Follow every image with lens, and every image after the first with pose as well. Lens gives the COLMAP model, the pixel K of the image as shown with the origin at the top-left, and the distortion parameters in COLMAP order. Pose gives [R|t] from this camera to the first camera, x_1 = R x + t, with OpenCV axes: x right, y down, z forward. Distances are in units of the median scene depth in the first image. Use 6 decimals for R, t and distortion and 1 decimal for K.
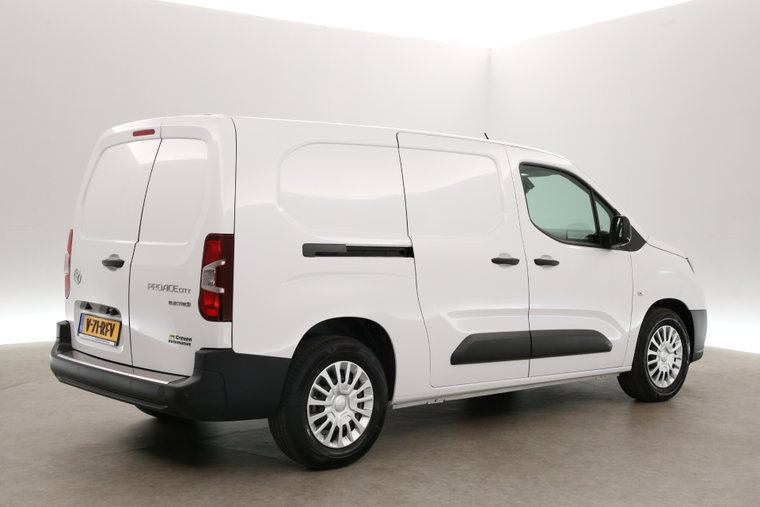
lens RADIAL K [[1043.0, 0, 378.8], [0, 1043.0, 254.3], [0, 0, 1]] dist [-0.146756, 0.000000]
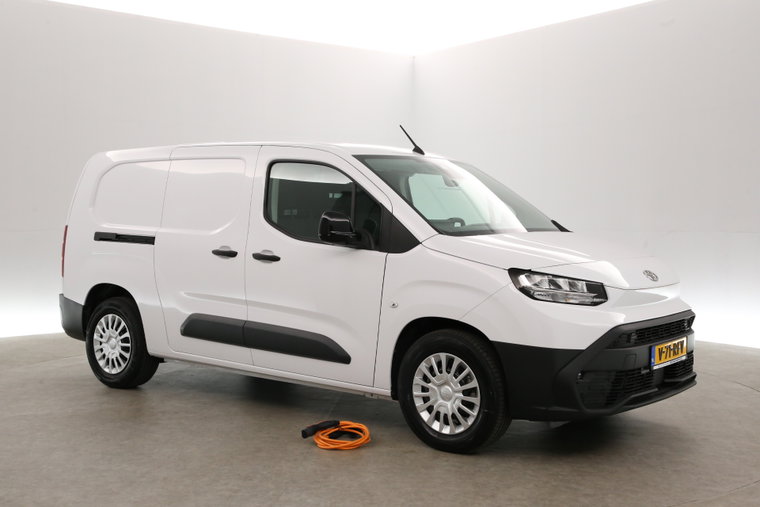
lens RADIAL K [[962.8, 0, 378.6], [0, 962.8, 253.5], [0, 0, 1]] dist [-0.037882, 0.000000]
pose [[0.148481, 0.032734, -0.988373, 1.325418], [-0.036741, 0.998945, 0.027565, -0.031157], [0.988232, 0.032221, 0.149527, 1.155818]]
